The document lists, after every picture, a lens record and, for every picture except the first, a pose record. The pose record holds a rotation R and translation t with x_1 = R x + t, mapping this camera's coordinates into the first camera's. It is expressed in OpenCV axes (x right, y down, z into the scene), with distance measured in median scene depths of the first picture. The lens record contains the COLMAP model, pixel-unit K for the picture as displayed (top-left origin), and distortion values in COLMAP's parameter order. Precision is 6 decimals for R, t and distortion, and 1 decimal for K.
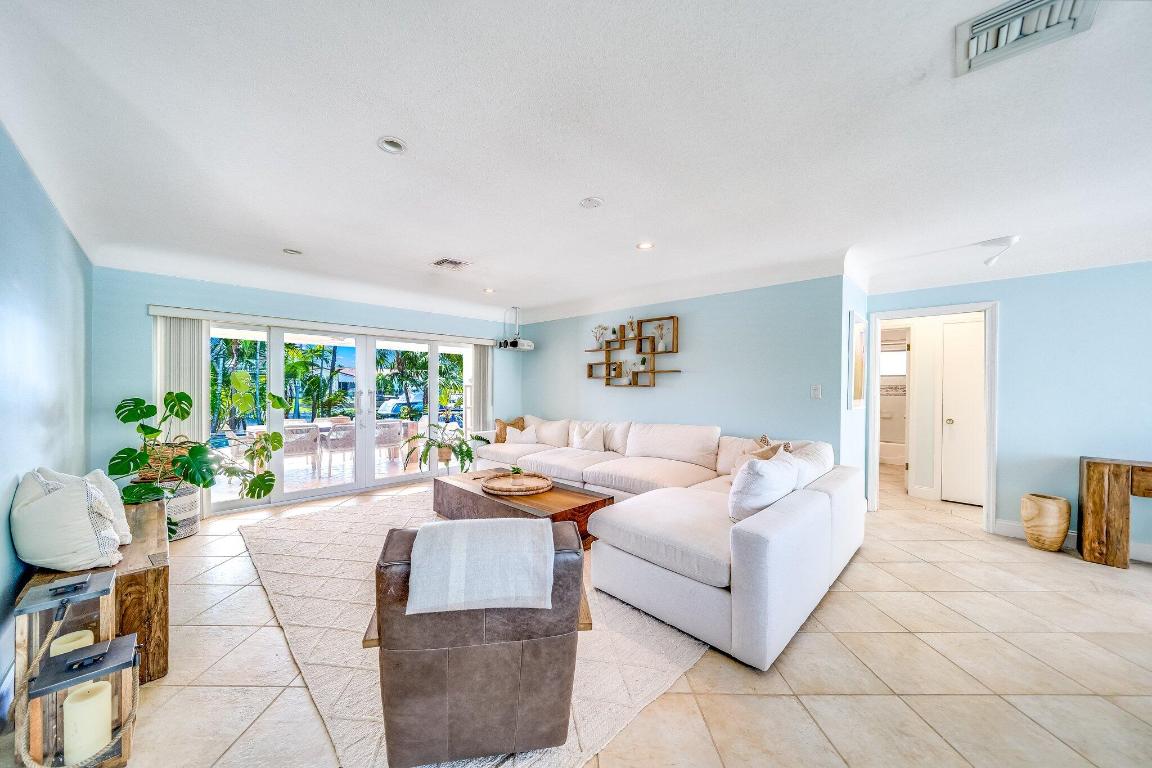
lens RADIAL K [[397.7, 0, 571.7], [0, 397.7, 383.6], [0, 0, 1]] dist [0.002309, -0.000012]
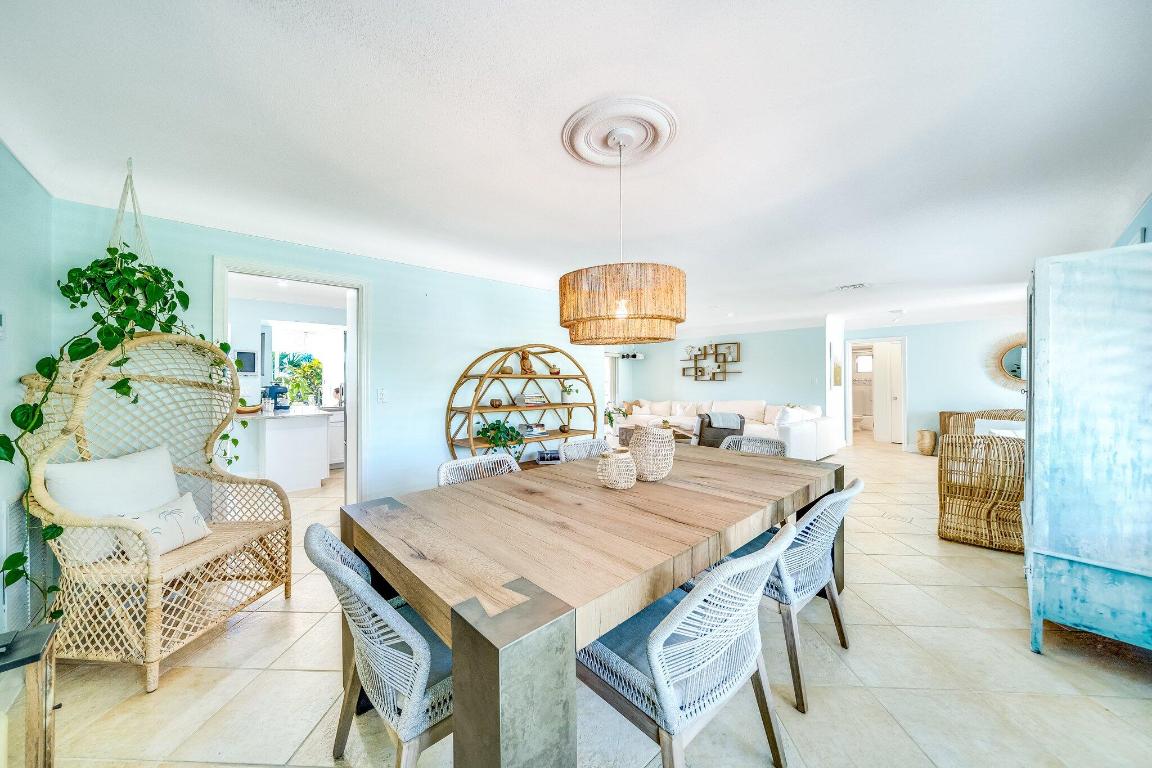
lens RADIAL K [[397.7, 0, 571.7], [0, 397.7, 383.6], [0, 0, 1]] dist [0.002309, -0.000012]
pose [[0.998850, -0.014460, -0.045720, -0.398796], [0.014970, 0.999829, 0.010827, -0.008876], [0.045555, -0.011499, 0.998896, -0.818508]]
